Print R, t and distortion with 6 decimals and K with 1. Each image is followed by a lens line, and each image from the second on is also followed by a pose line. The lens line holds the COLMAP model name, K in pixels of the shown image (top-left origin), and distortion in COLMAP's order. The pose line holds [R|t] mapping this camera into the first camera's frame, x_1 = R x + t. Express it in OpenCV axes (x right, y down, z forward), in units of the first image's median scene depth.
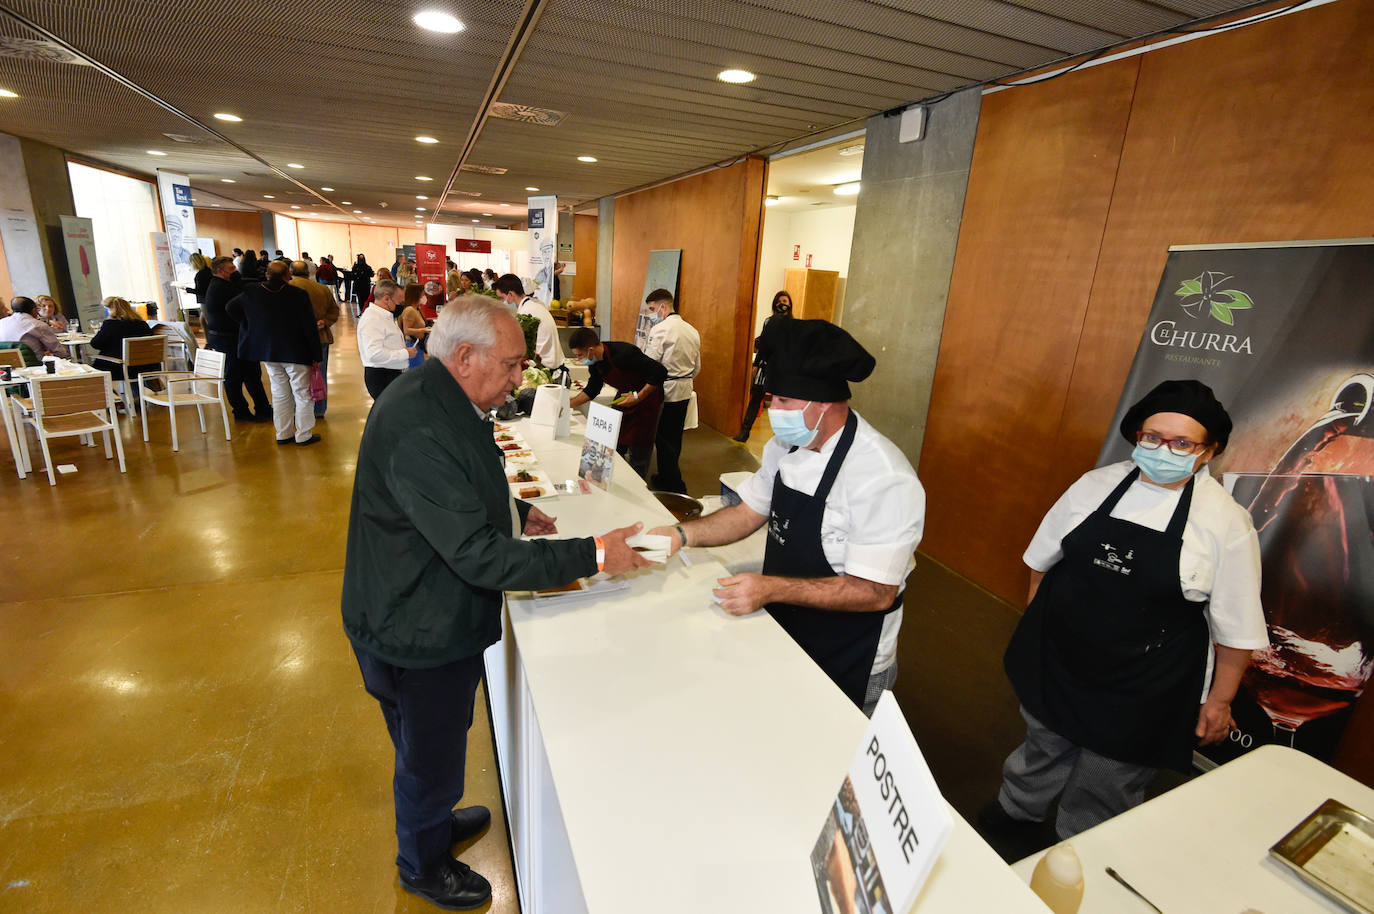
lens RADIAL K [[662.9, 0, 667.9], [0, 662.9, 437.9], [0, 0, 1]] dist [-0.001326, -0.001525]
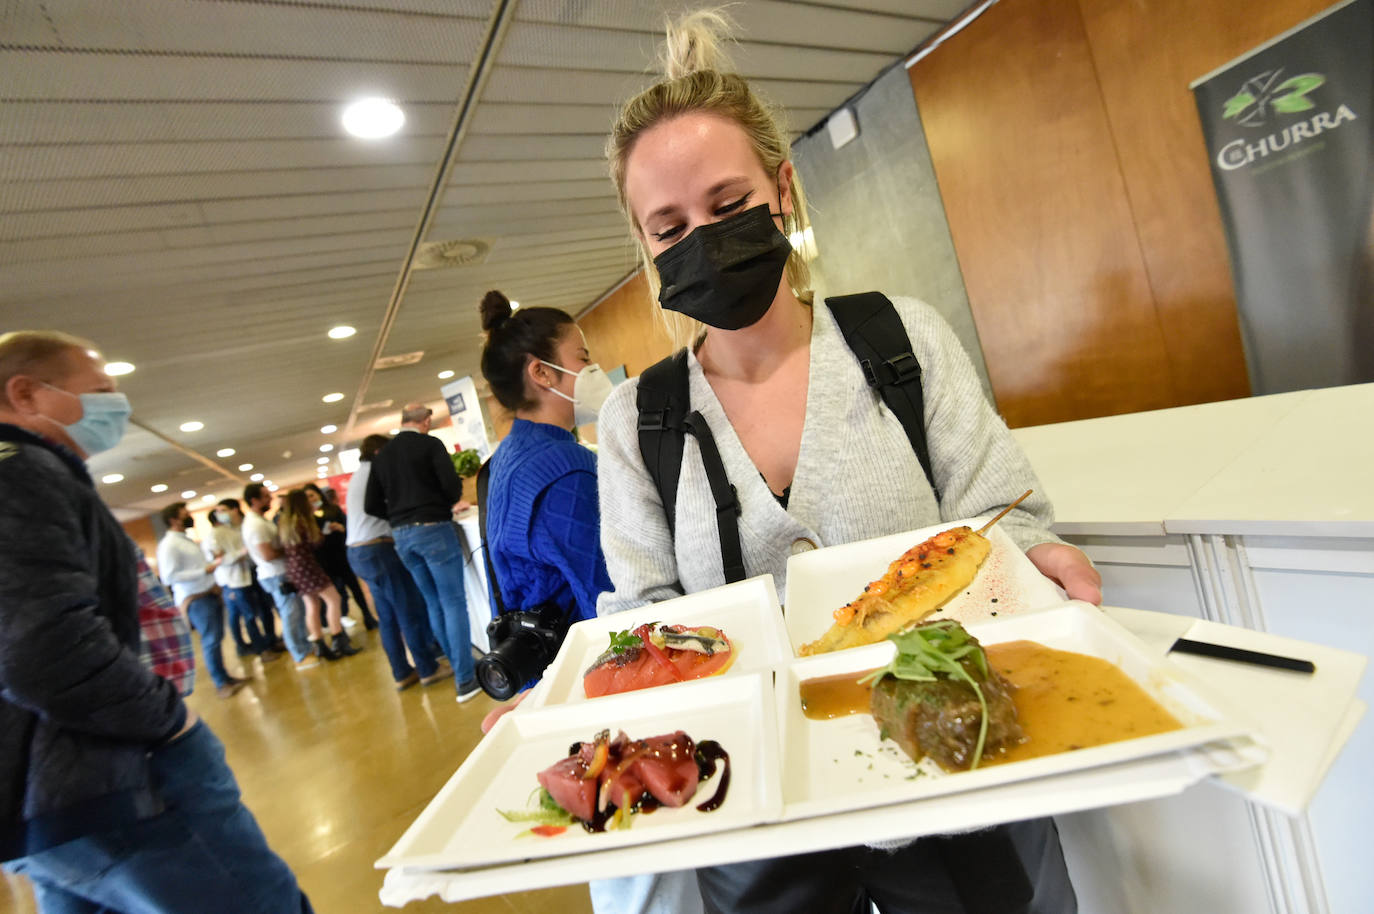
lens RADIAL K [[662.9, 0, 667.9], [0, 662.9, 437.9], [0, 0, 1]] dist [-0.001326, -0.001525]
pose [[0.933908, -0.326946, 0.144643, -0.204727], [0.351993, 0.911697, -0.211919, 0.091836], [-0.062585, 0.248826, 0.966524, 0.166879]]
